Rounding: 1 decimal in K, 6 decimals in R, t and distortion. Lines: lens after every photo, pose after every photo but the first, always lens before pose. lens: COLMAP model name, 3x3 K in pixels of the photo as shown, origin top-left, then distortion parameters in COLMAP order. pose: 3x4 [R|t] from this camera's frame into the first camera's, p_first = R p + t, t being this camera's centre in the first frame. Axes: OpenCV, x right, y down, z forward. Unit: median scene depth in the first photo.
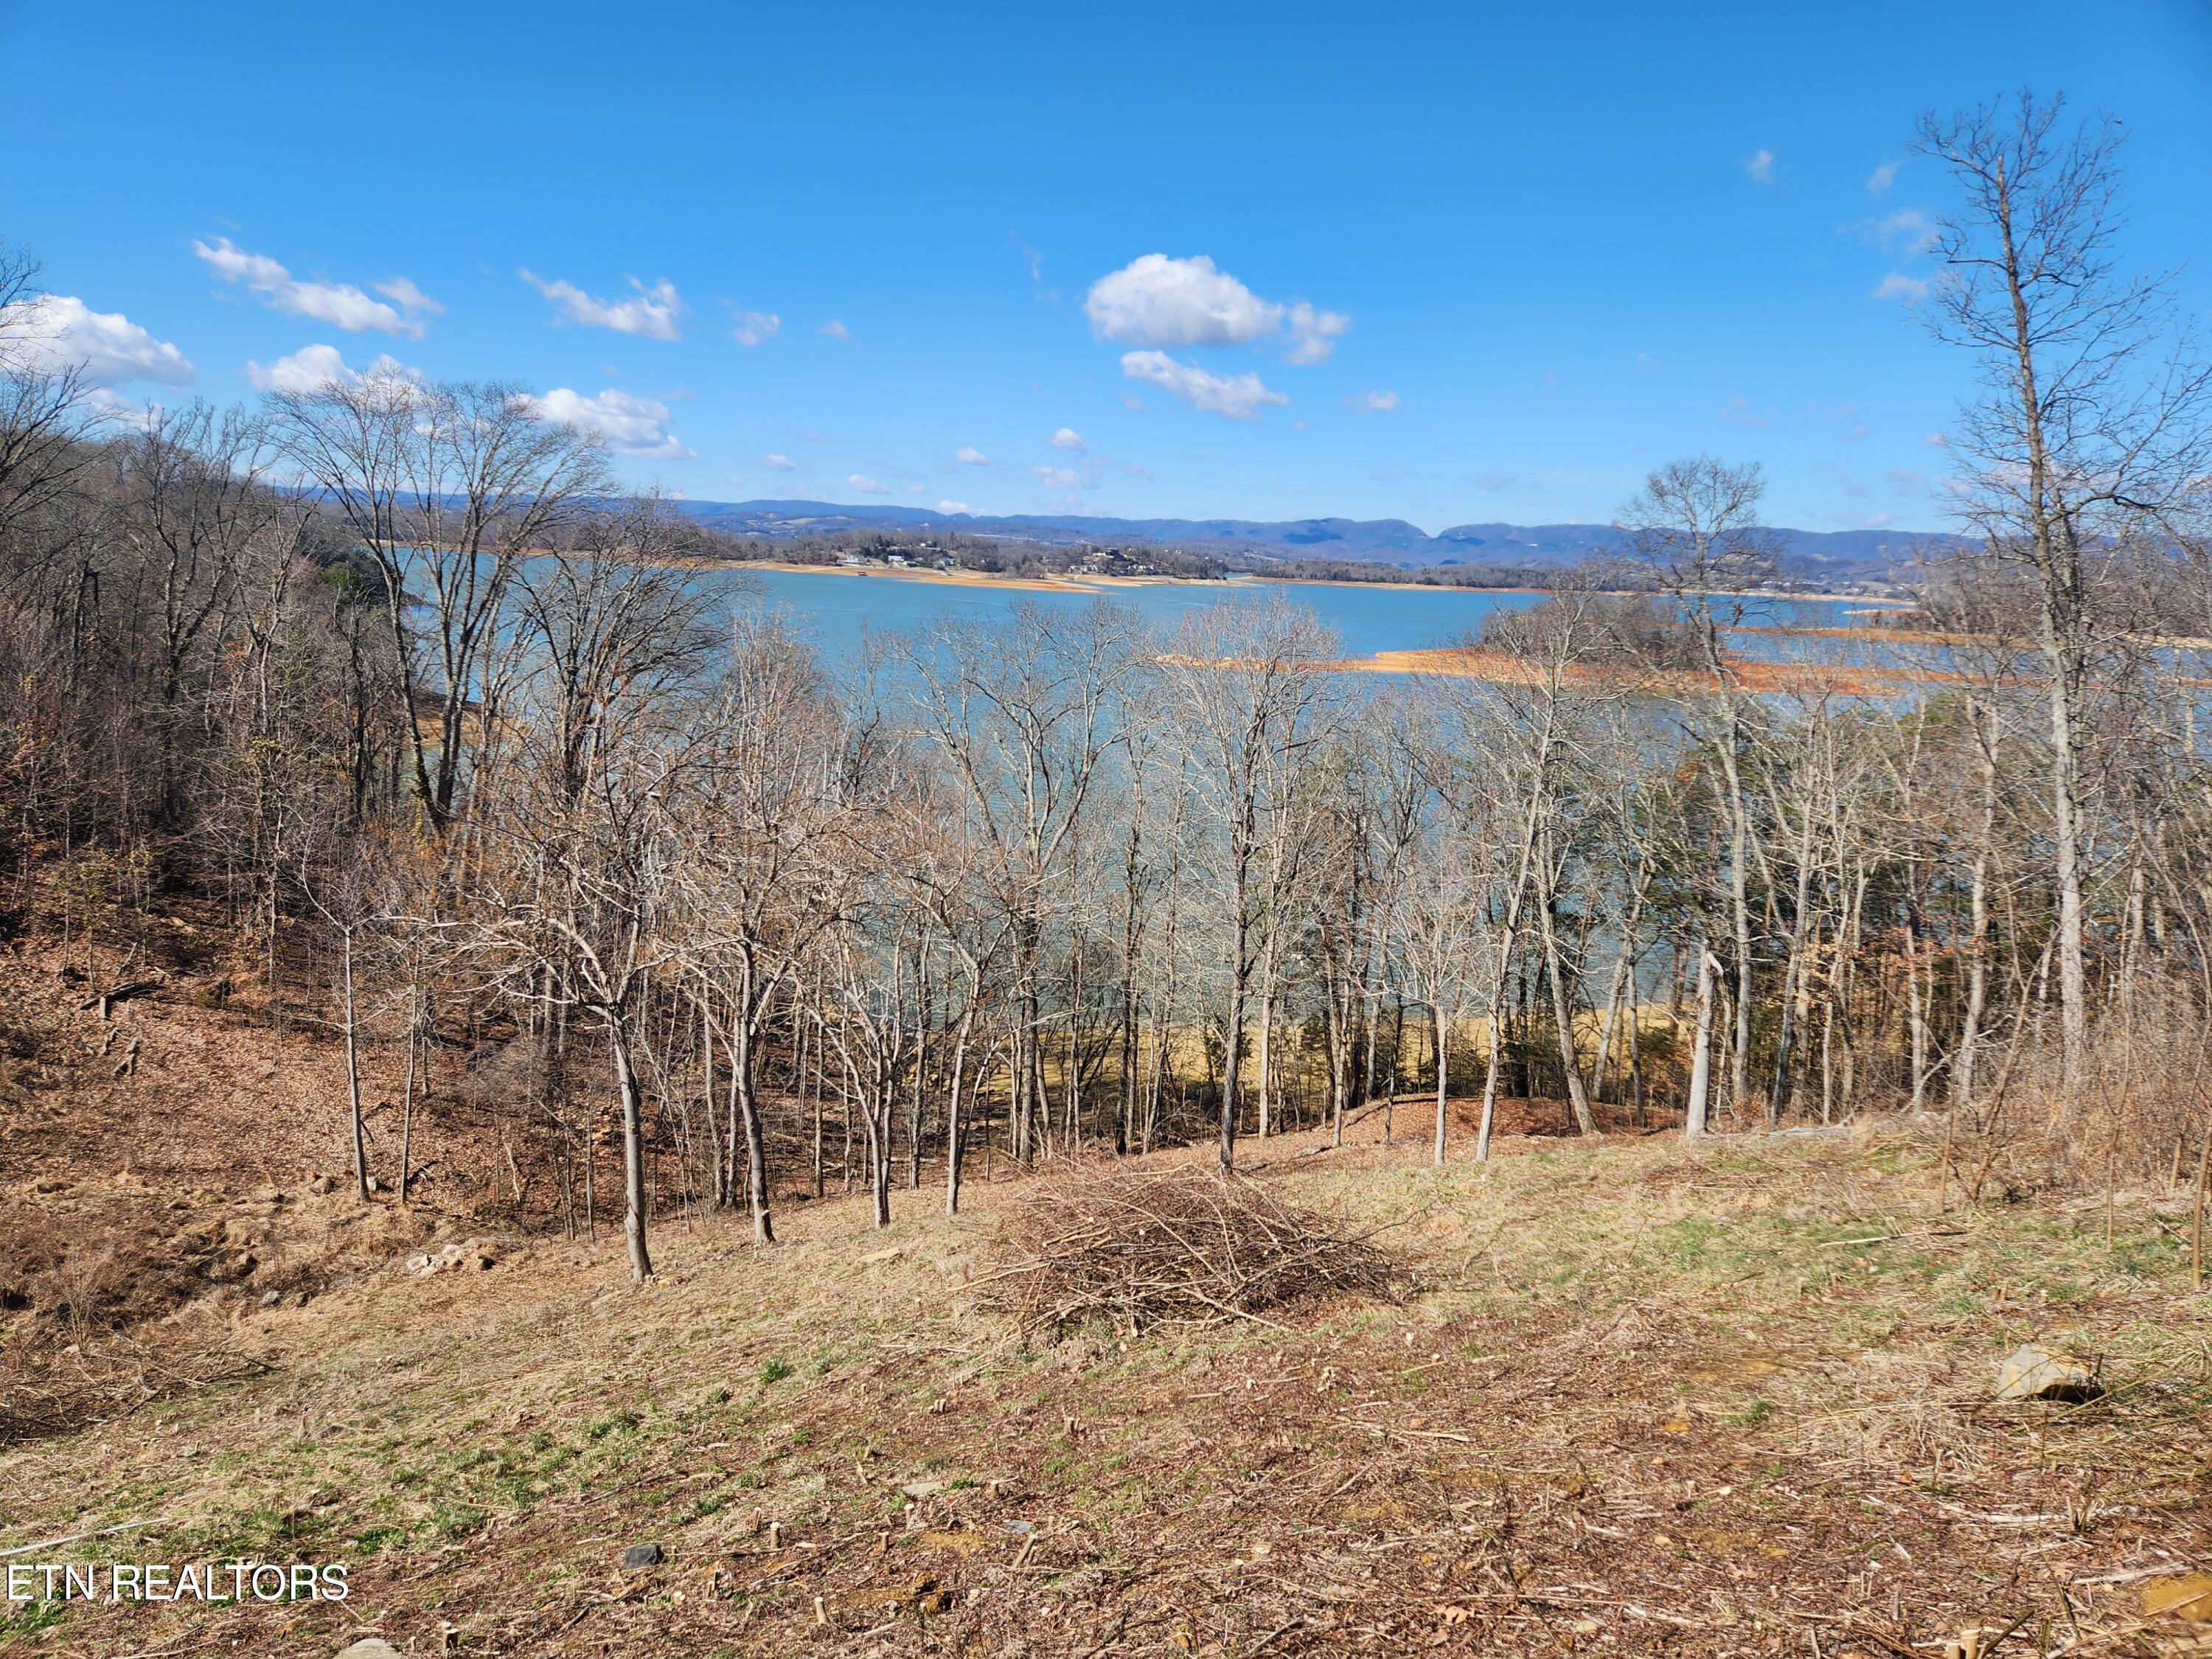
lens RADIAL K [[1475.7, 0, 1100.6], [0, 1475.7, 831.2], [0, 0, 1]] dist [0.049808, -0.001027]
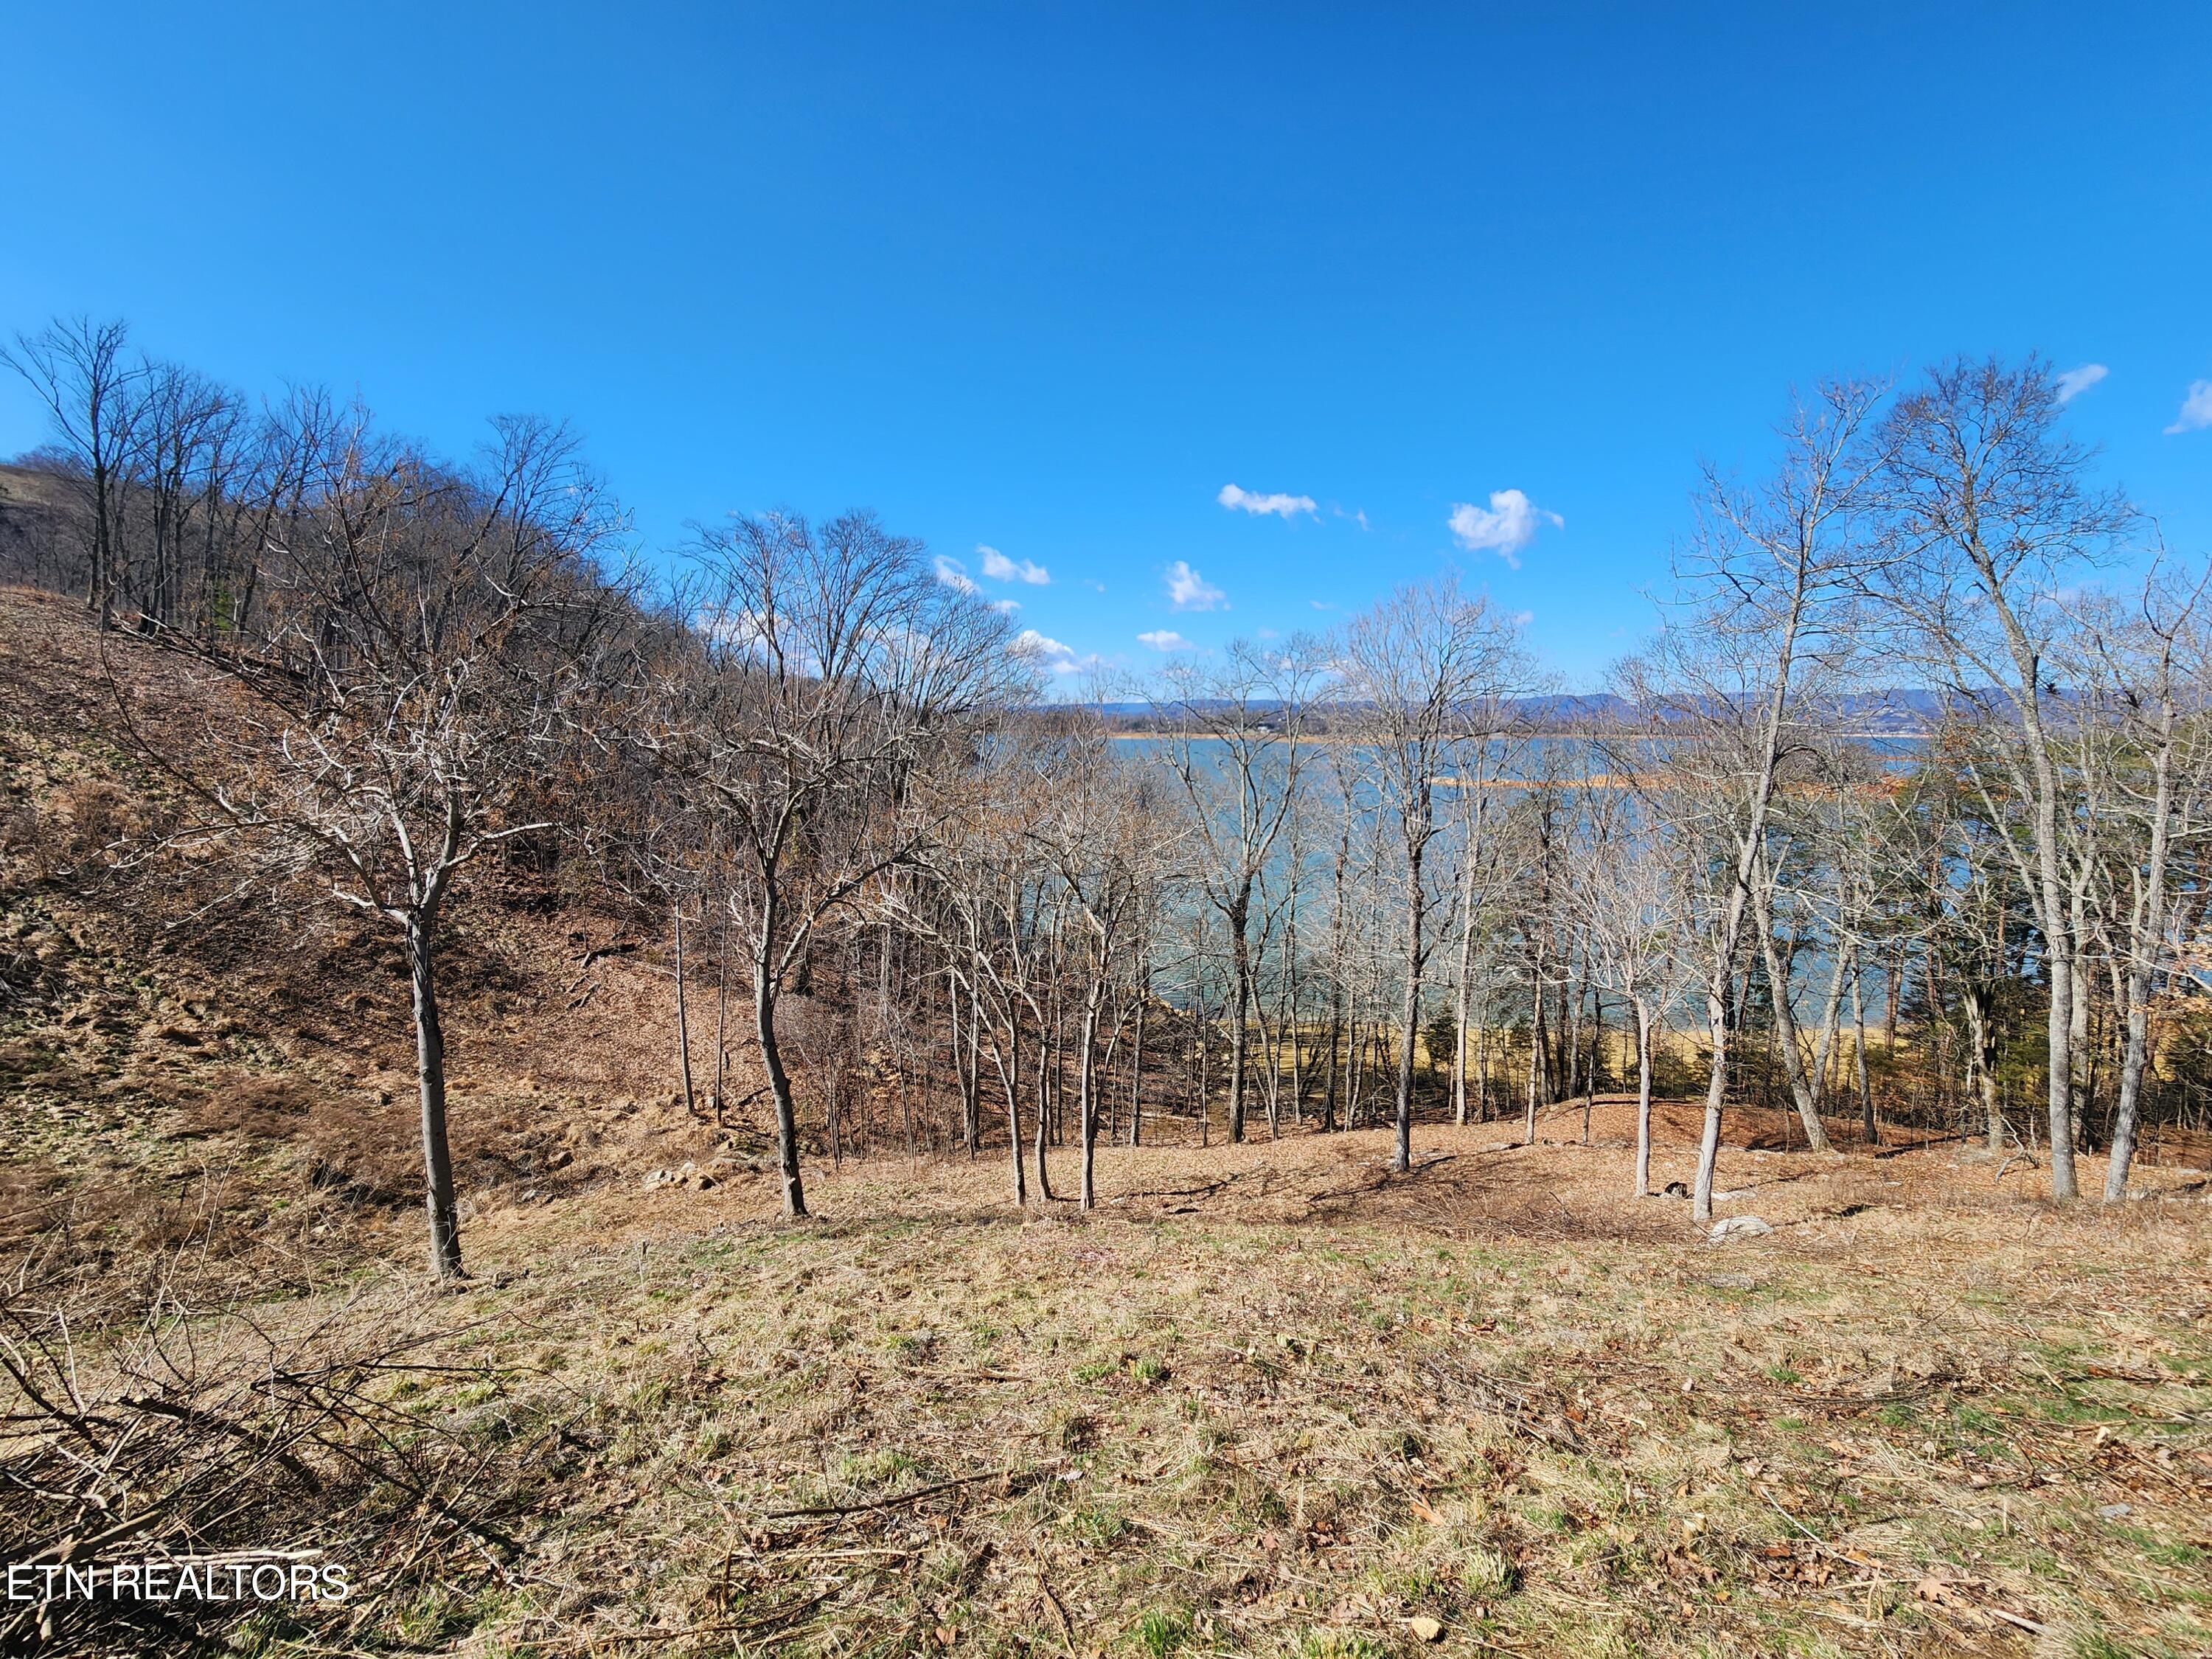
lens RADIAL K [[904.3, 0, 1126.5], [0, 904.3, 819.2], [0, 0, 1]] dist [0.006271, -0.002950]
pose [[0.956104, -0.013107, -0.292736, 0.078559], [-0.013649, 0.995923, -0.089169, 0.051557], [0.292711, 0.089251, 0.952027, 0.306451]]
